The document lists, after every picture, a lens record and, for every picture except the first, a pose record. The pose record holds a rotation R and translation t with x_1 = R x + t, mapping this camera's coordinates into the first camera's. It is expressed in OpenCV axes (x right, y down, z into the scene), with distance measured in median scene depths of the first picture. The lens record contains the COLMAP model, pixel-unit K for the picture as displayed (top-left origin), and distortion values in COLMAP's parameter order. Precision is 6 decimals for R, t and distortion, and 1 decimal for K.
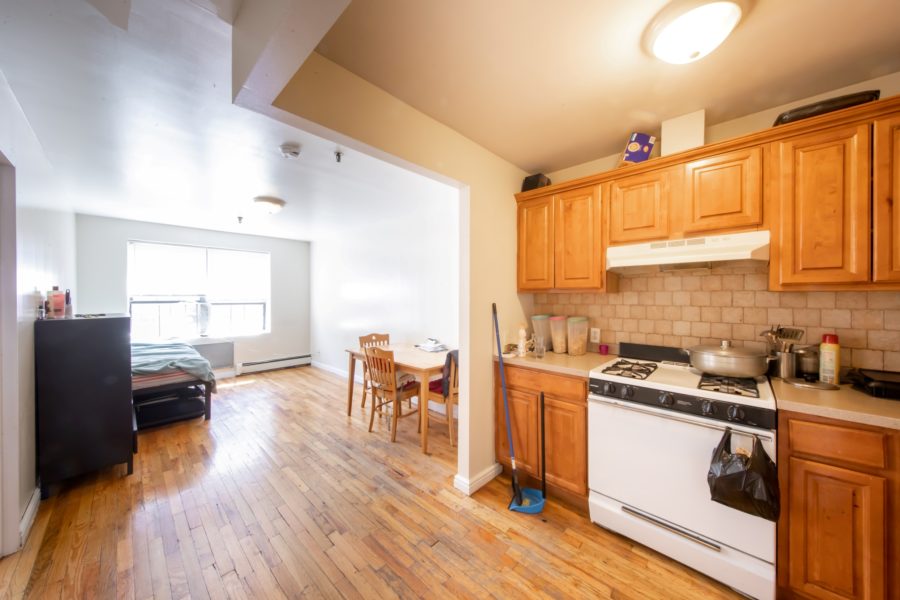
lens RADIAL K [[311.5, 0, 454.4], [0, 311.5, 298.1], [0, 0, 1]] dist [-0.001631, -0.000119]
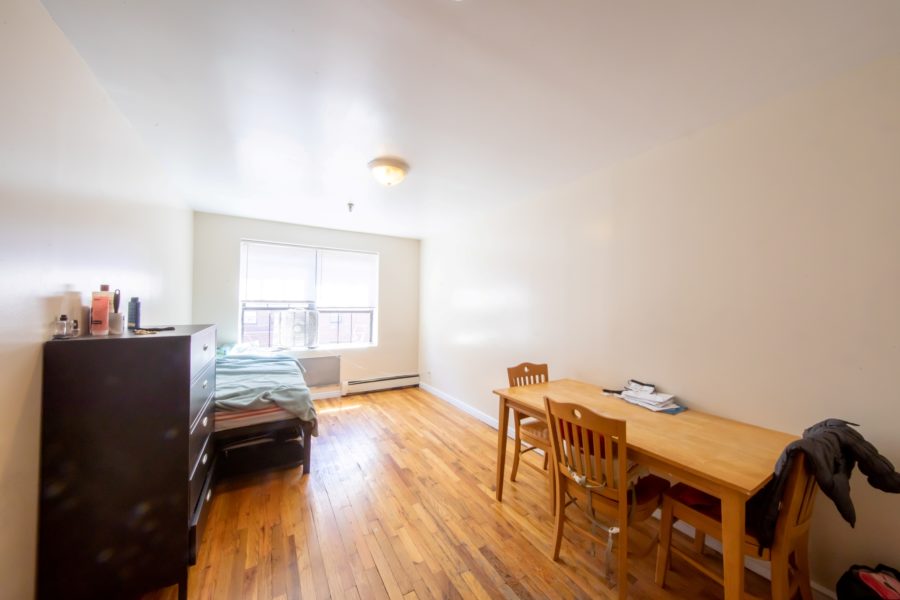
lens RADIAL K [[311.5, 0, 448.3], [0, 311.5, 300.1], [0, 0, 1]] dist [-0.001631, -0.000119]
pose [[0.959235, 0.008241, -0.282490, -0.237059], [-0.014953, 0.999655, -0.021613, -0.001189], [0.282214, 0.024957, 0.959027, 0.335297]]
